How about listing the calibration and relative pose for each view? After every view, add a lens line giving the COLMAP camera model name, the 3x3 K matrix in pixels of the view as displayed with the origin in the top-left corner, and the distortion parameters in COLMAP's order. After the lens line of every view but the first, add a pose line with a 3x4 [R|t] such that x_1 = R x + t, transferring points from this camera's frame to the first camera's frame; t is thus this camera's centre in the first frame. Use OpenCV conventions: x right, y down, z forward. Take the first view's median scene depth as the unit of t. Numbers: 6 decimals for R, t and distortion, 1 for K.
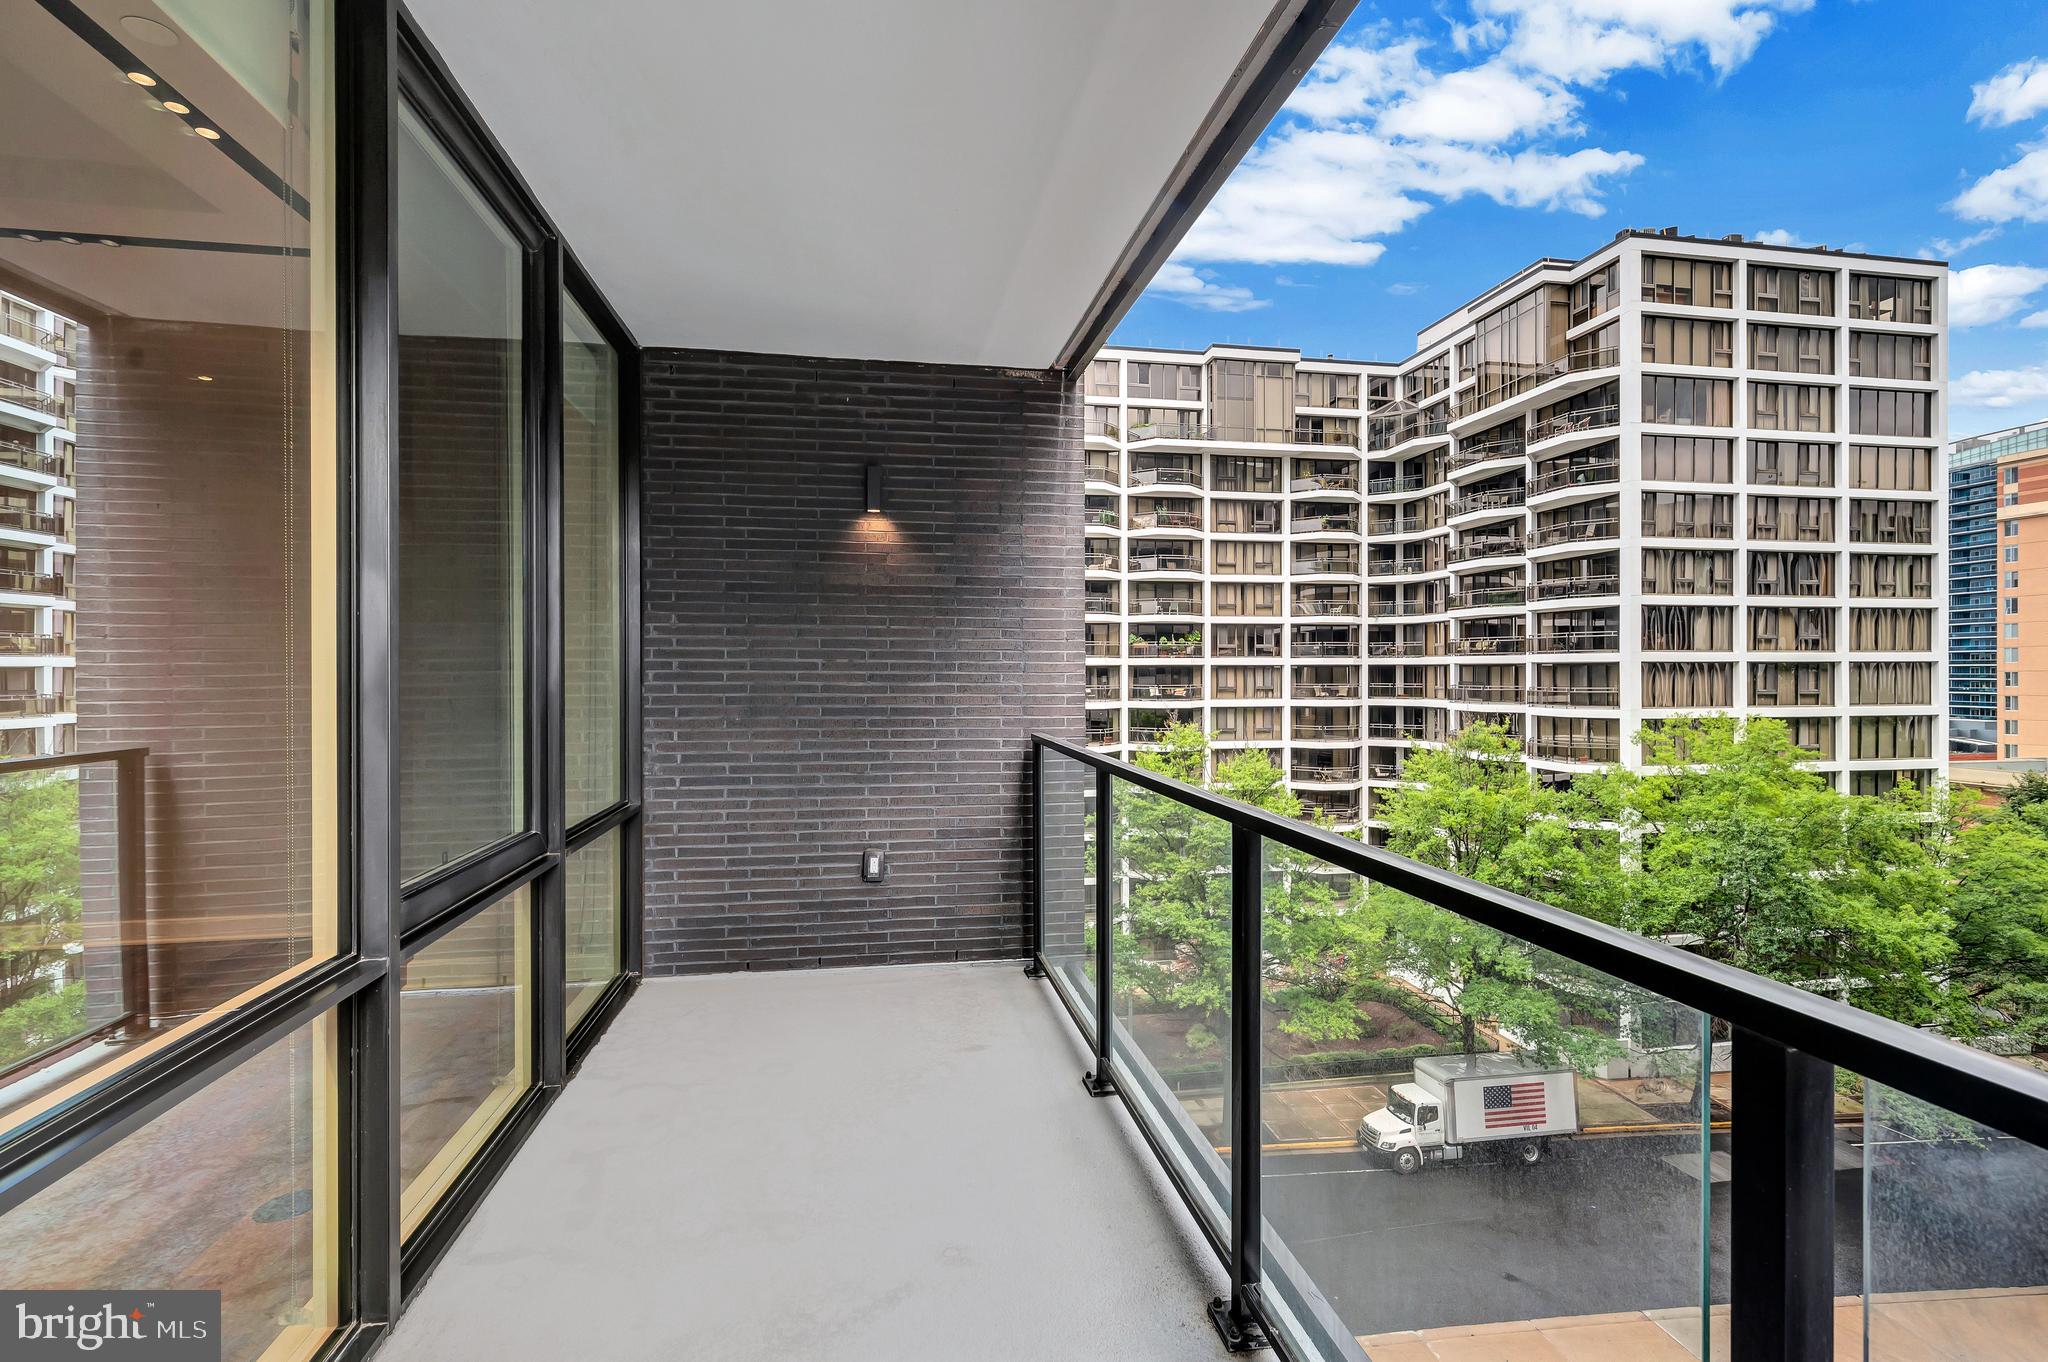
lens RADIAL K [[944.3, 0, 1024.0], [0, 944.3, 675.6], [0, 0, 1]] dist [-0.001832, -0.000260]
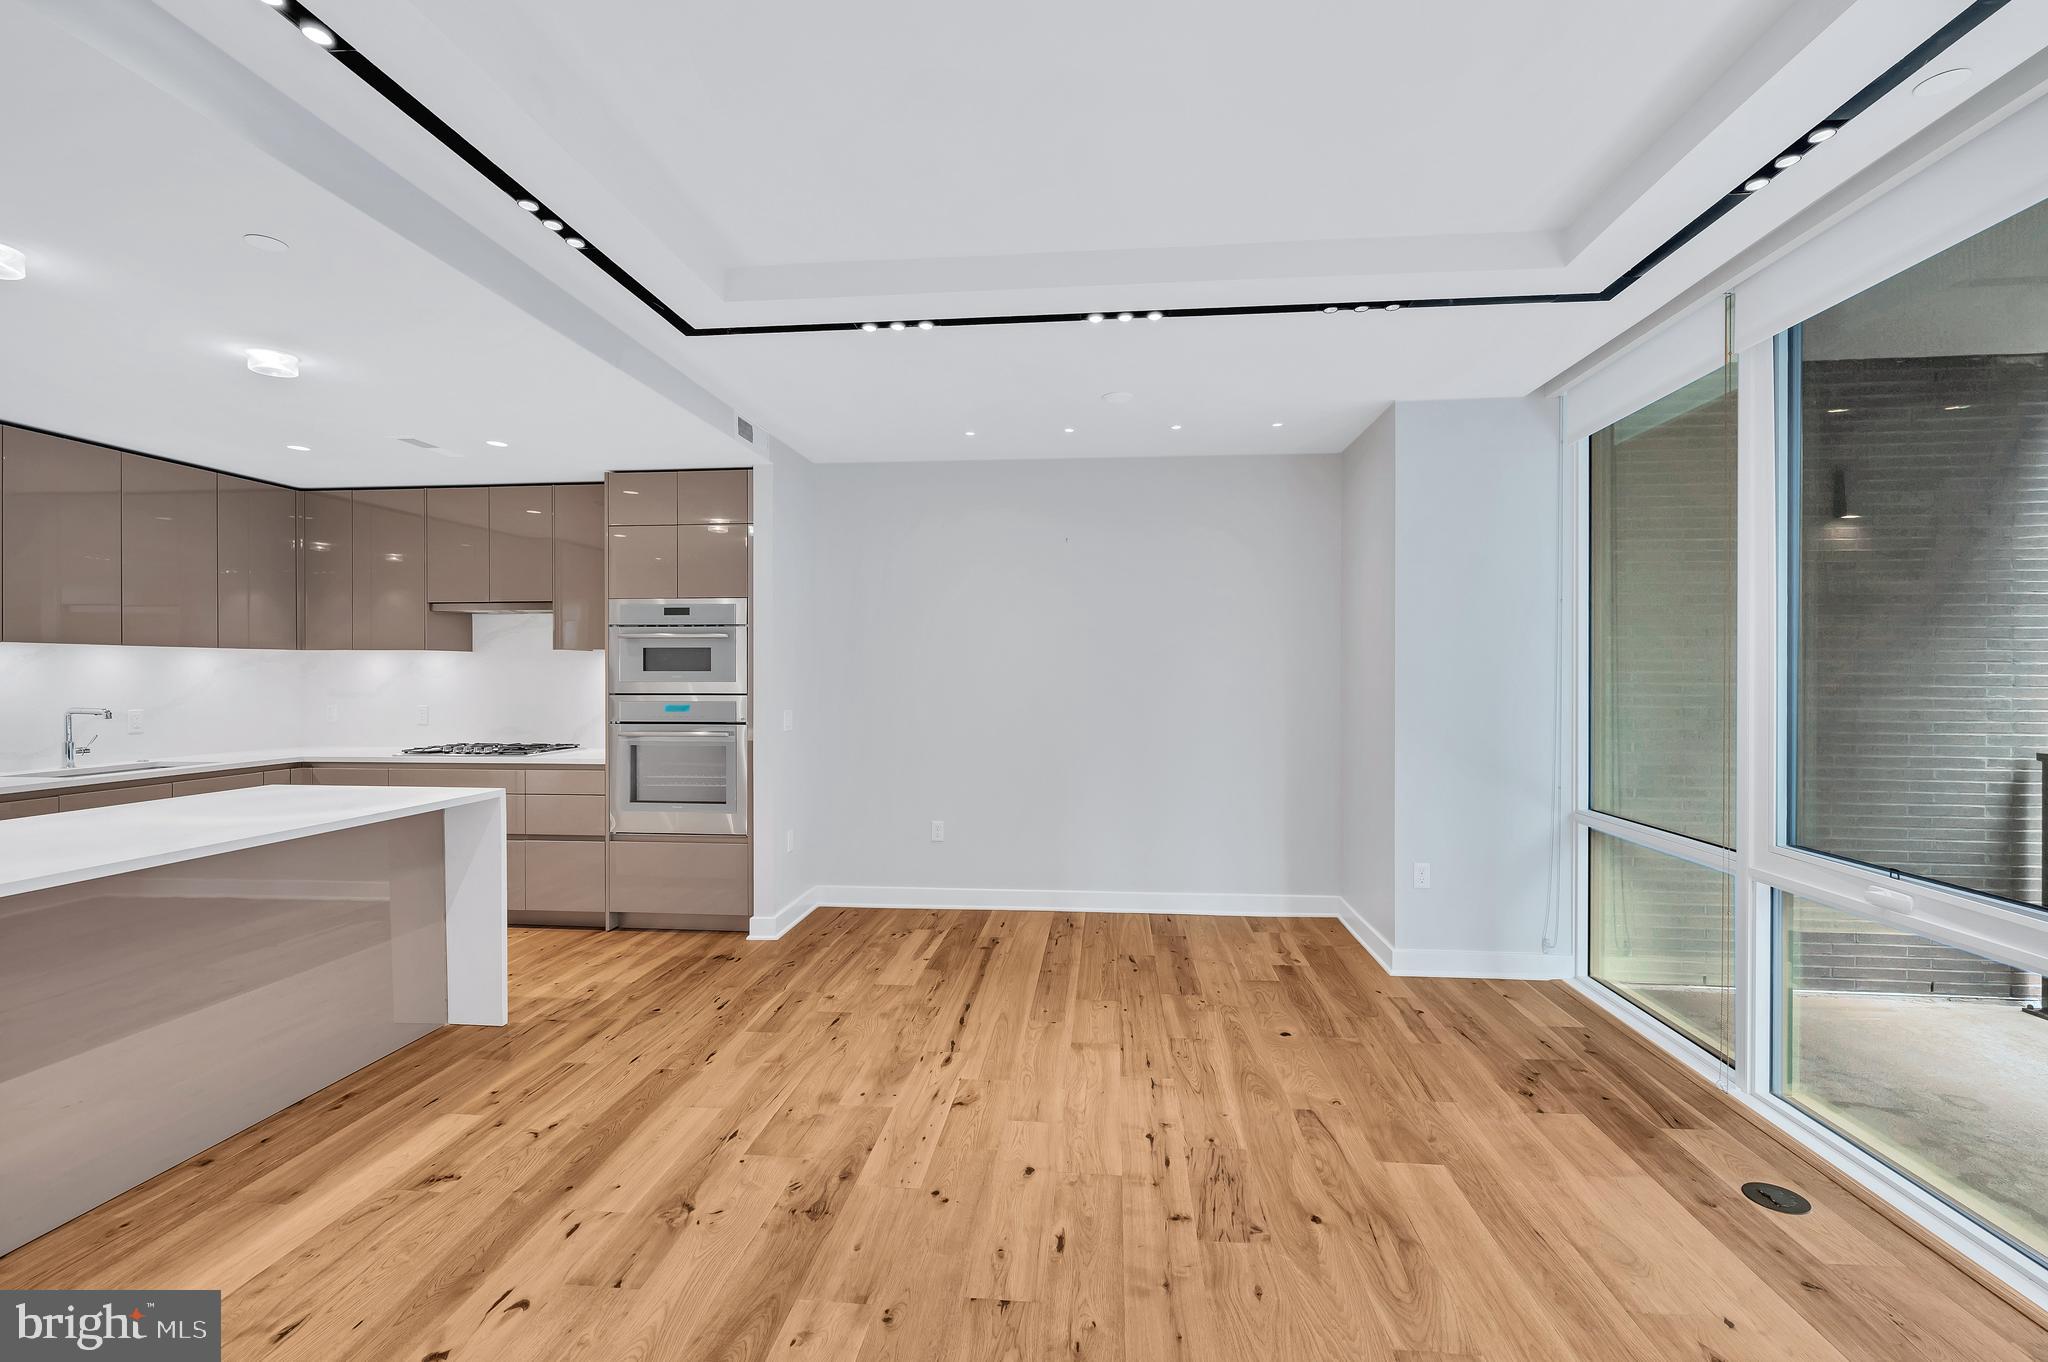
lens RADIAL K [[907.2, 0, 1004.1], [0, 907.2, 685.0], [0, 0, 1]] dist [0.001516, -0.001481]
pose [[0.961058, 0.006011, -0.276281, -0.704242], [-0.005508, 0.999981, 0.002595, -0.001374], [0.276291, -0.000972, 0.961073, -0.118125]]
